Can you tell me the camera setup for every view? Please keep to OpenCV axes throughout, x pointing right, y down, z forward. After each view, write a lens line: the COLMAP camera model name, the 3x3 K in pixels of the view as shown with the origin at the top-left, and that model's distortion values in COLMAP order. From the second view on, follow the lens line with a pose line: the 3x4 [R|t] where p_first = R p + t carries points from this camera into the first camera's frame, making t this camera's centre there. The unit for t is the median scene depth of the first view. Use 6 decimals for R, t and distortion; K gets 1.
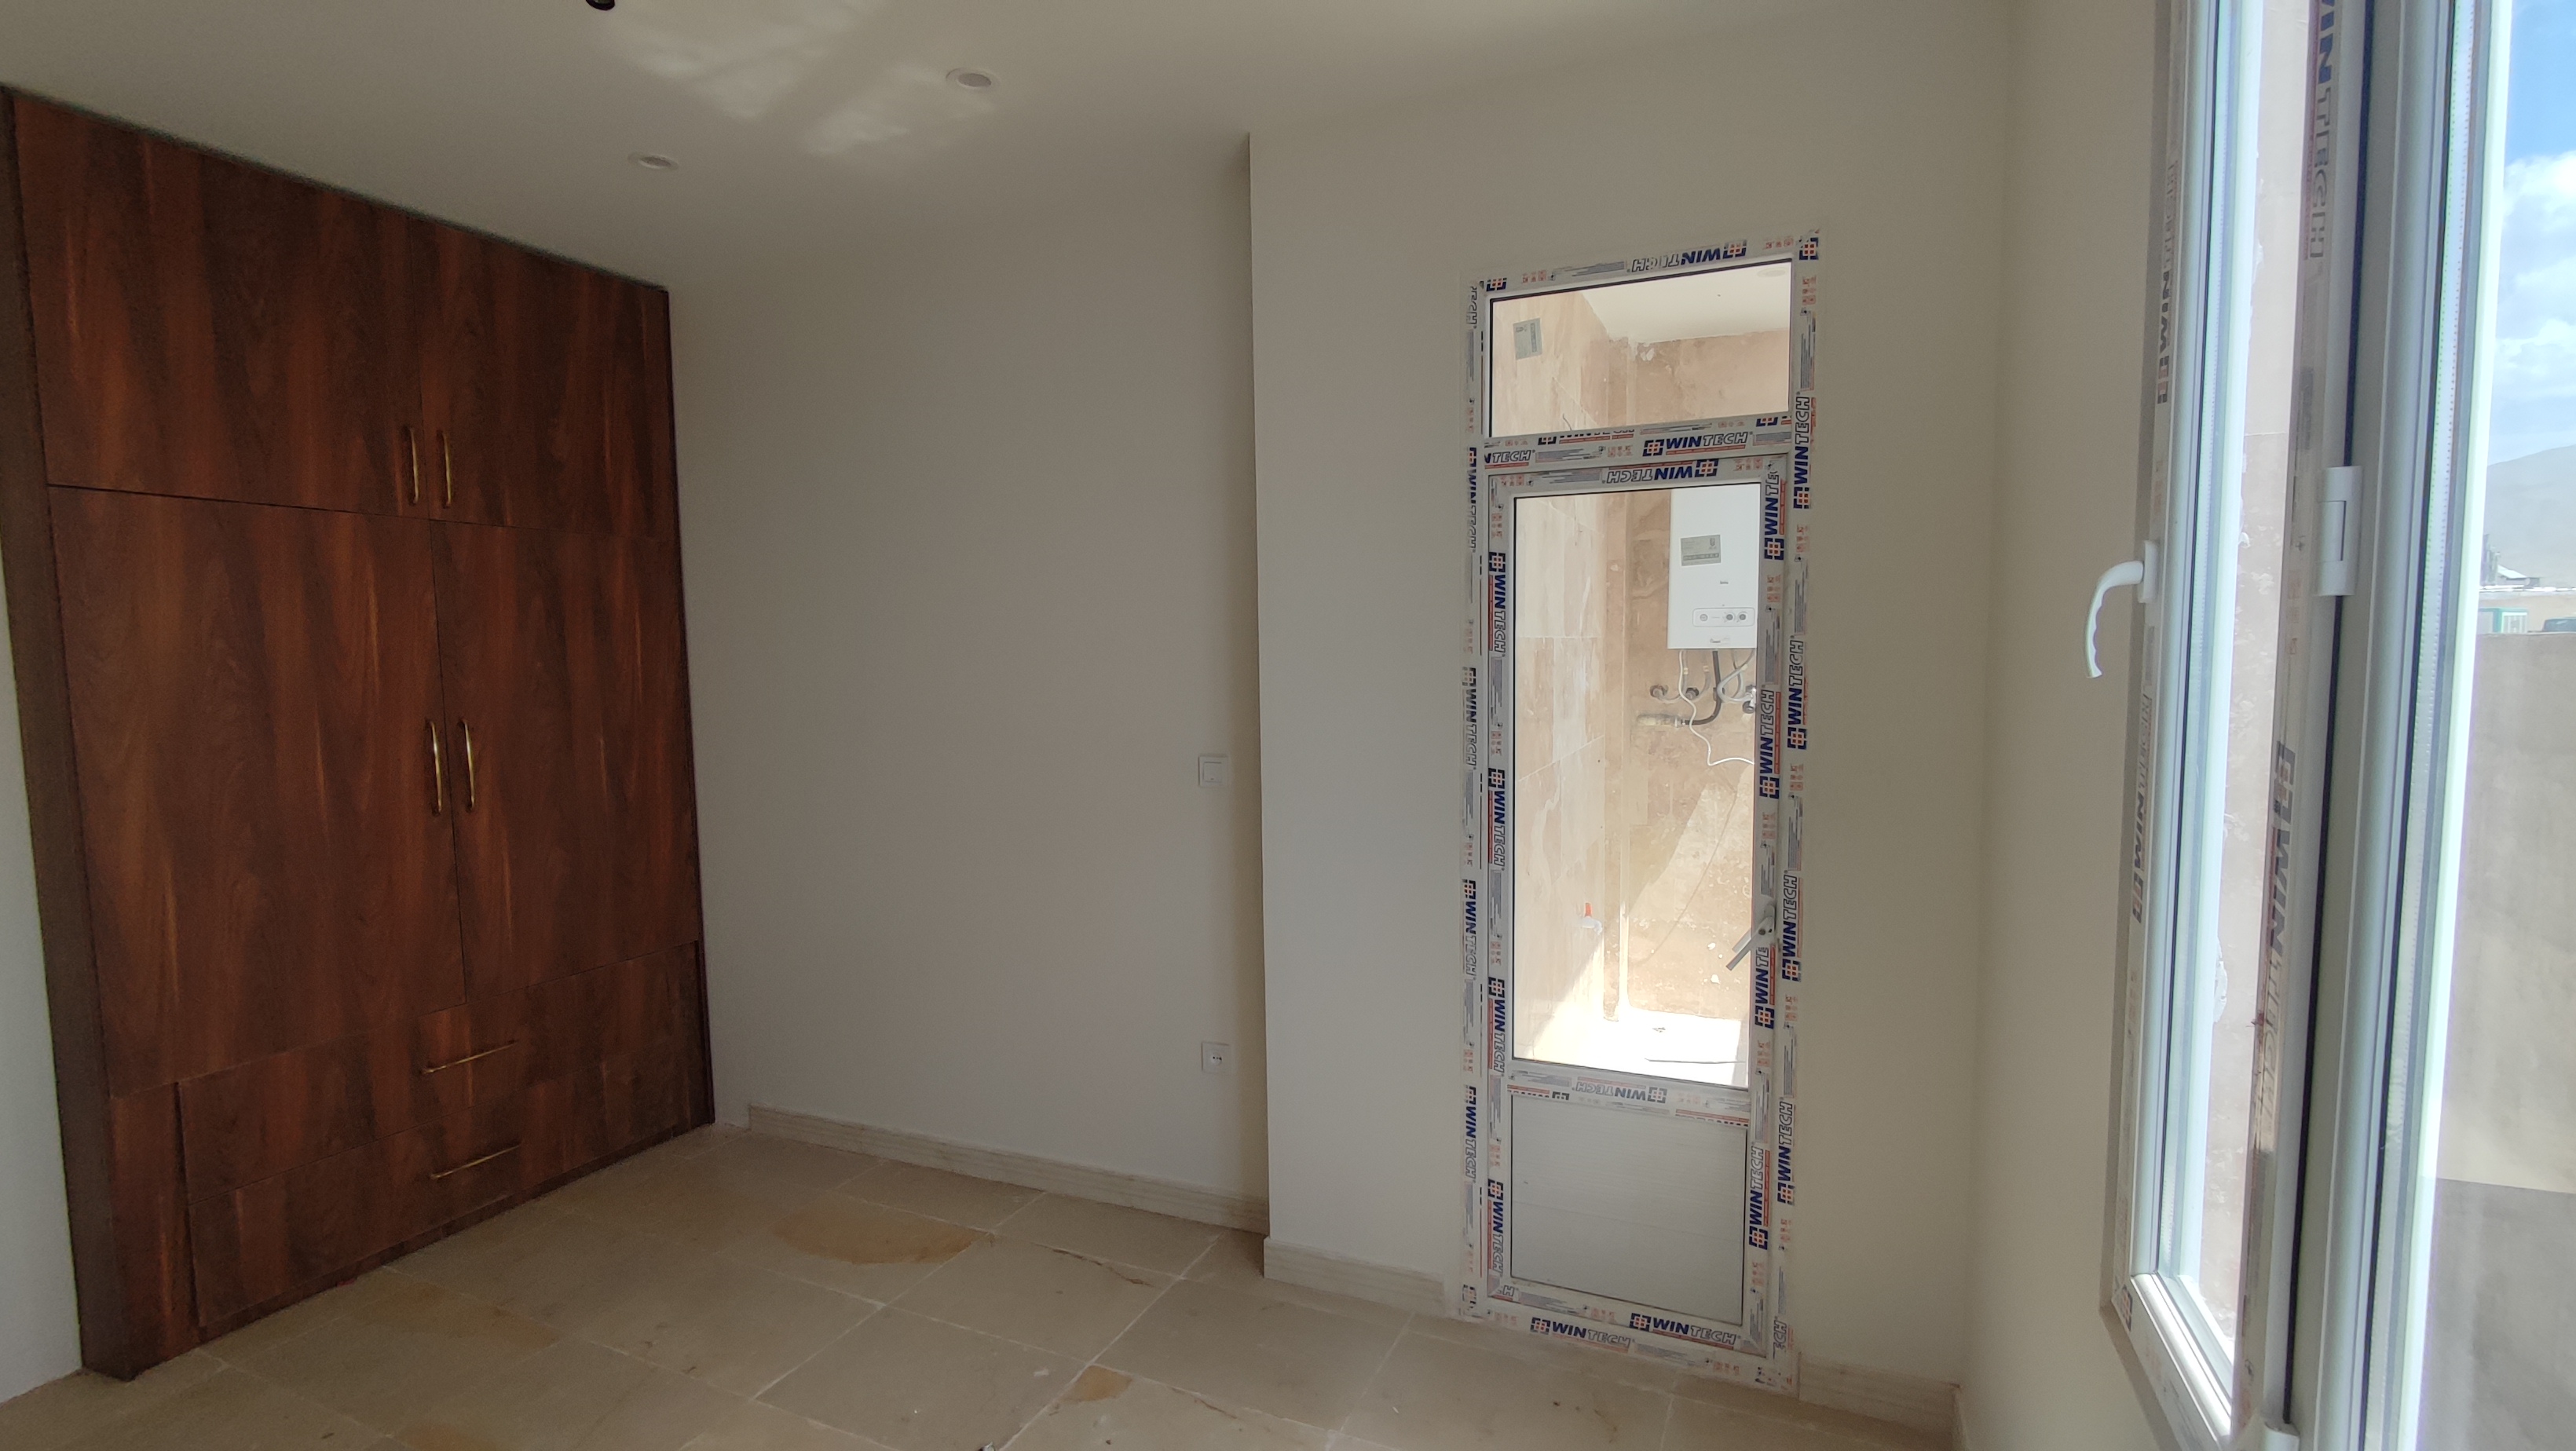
lens RADIAL K [[1173.8, 0, 1284.3], [0, 1173.8, 742.5], [0, 0, 1]] dist [-0.007074, -0.000702]
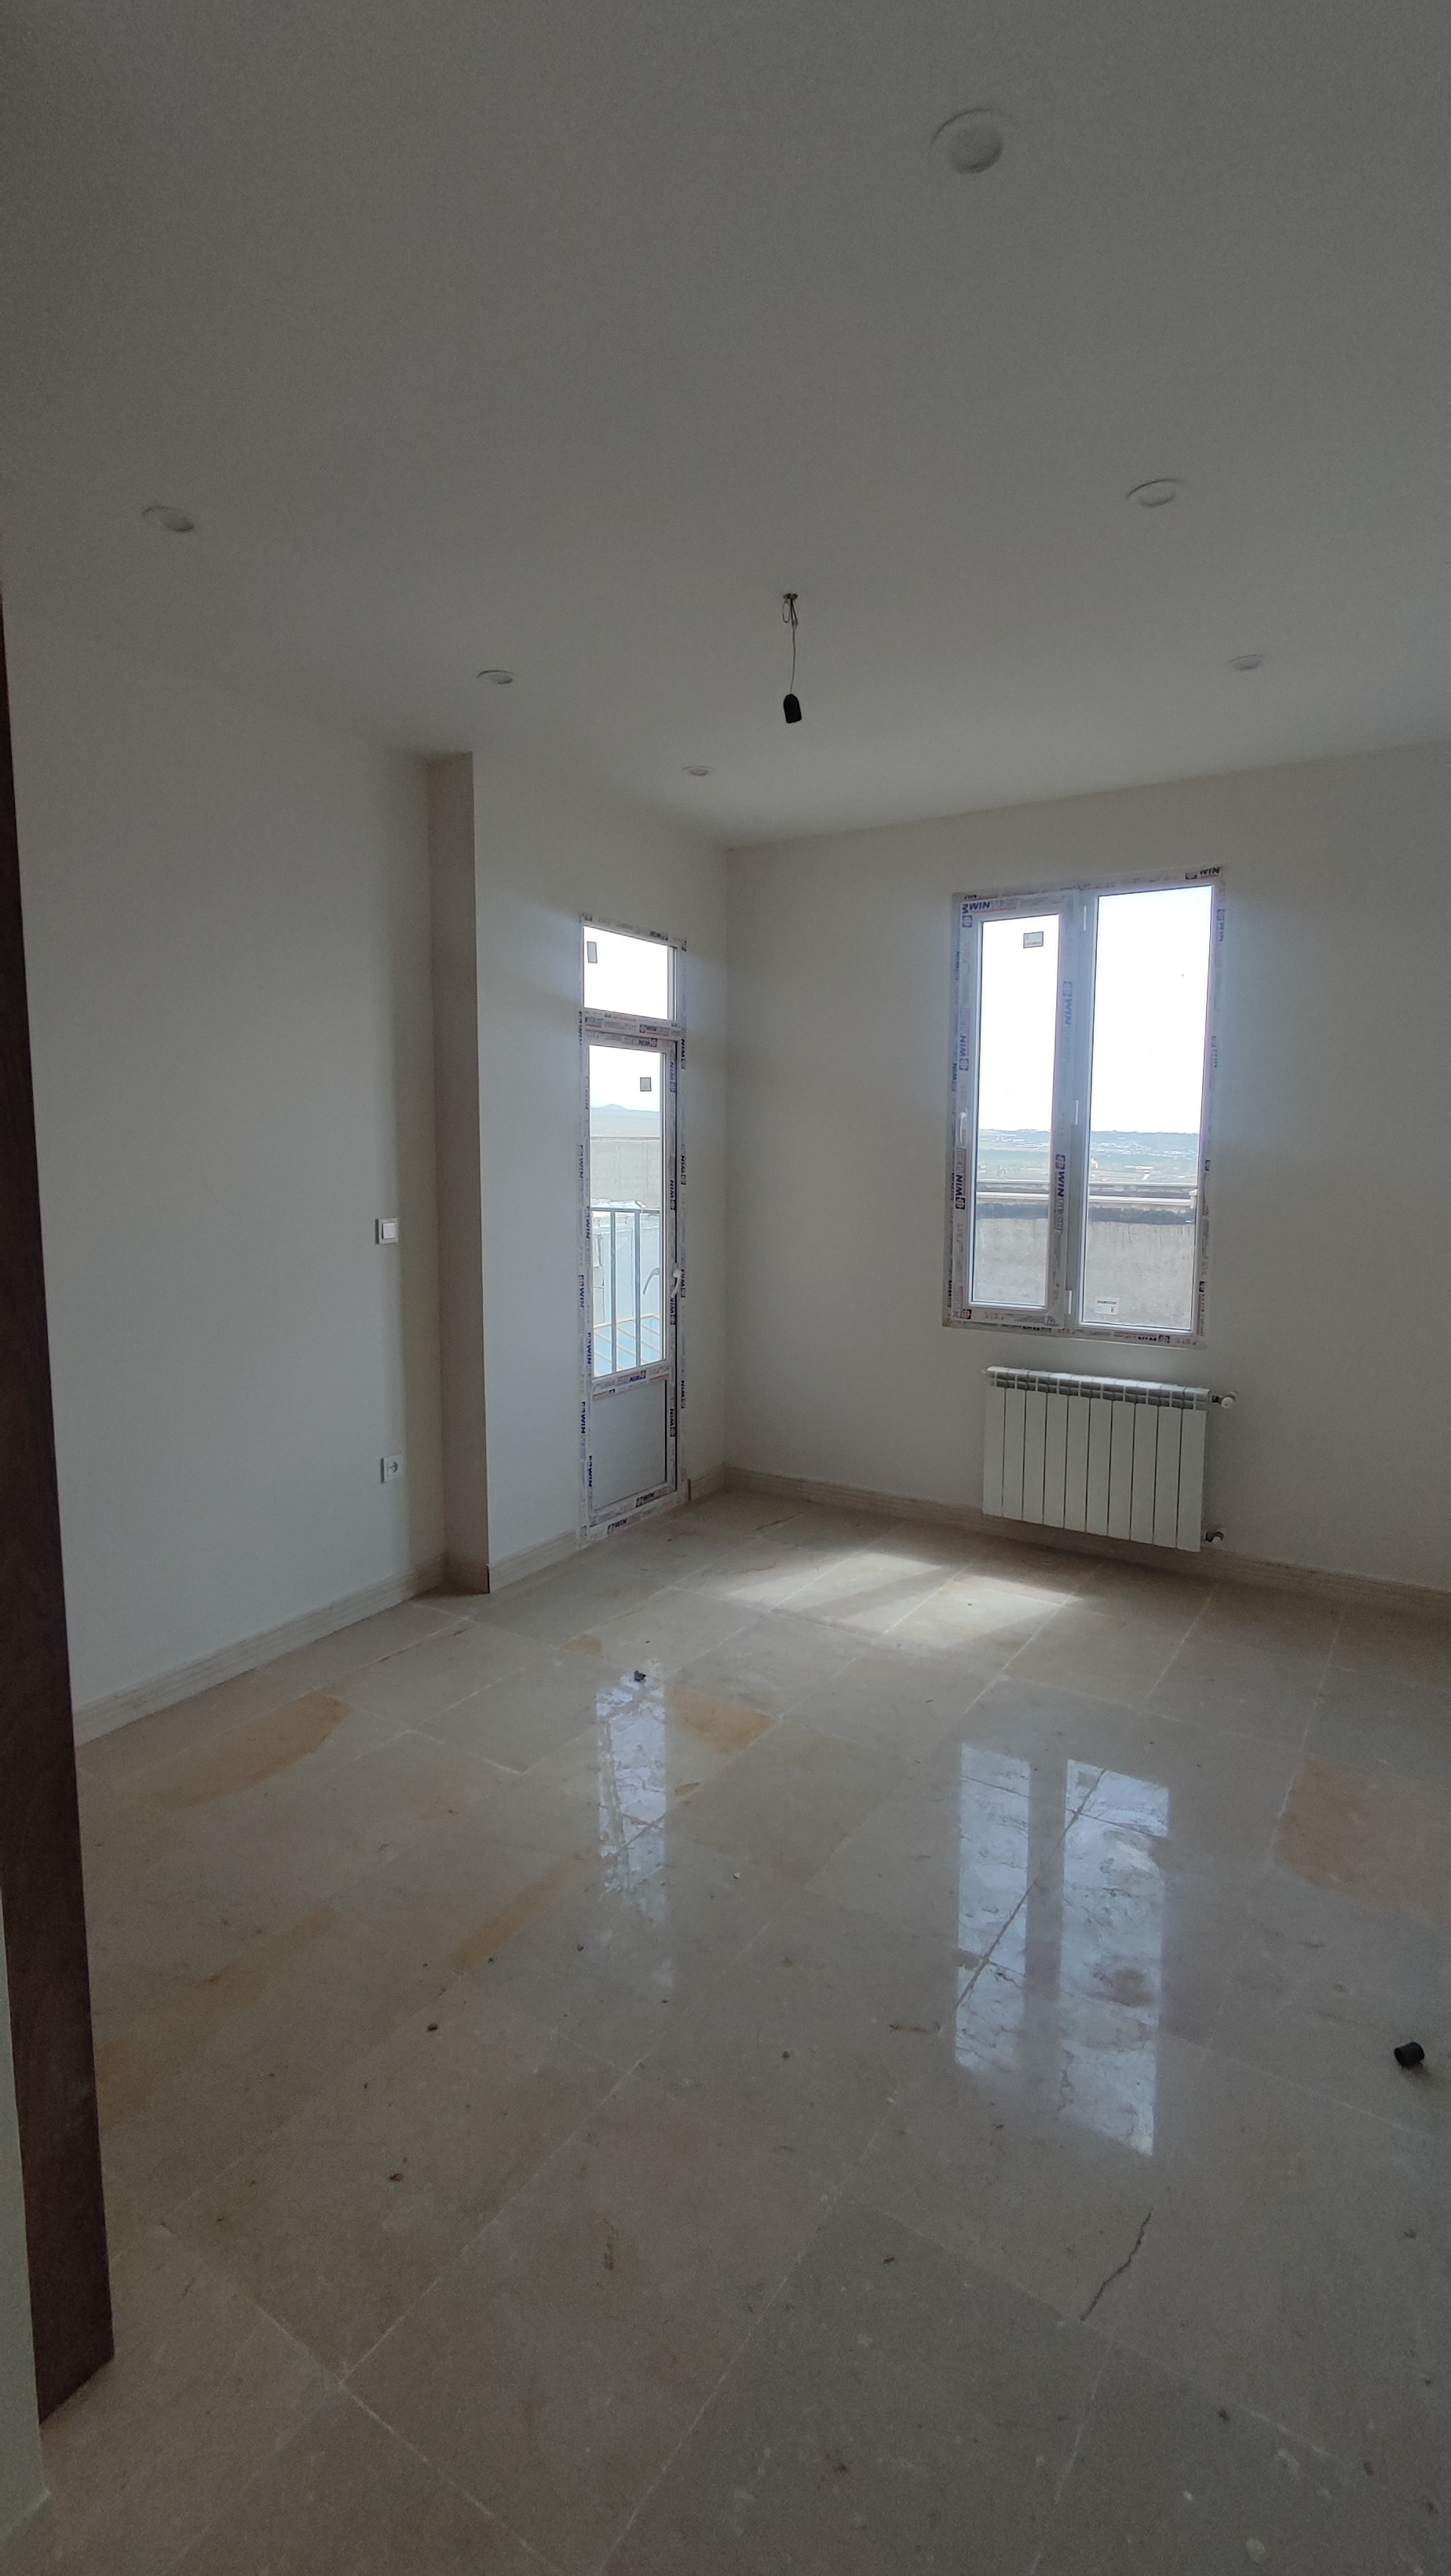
lens RADIAL K [[1173.8, 0, 721.7], [0, 1173.8, 1276.6], [0, 0, 1]] dist [-0.007074, -0.000702]
pose [[0.146034, -0.107569, 0.983414, -1.424917], [0.070489, 0.992676, 0.098115, -0.029207], [-0.986765, 0.054991, 0.152546, 0.556890]]
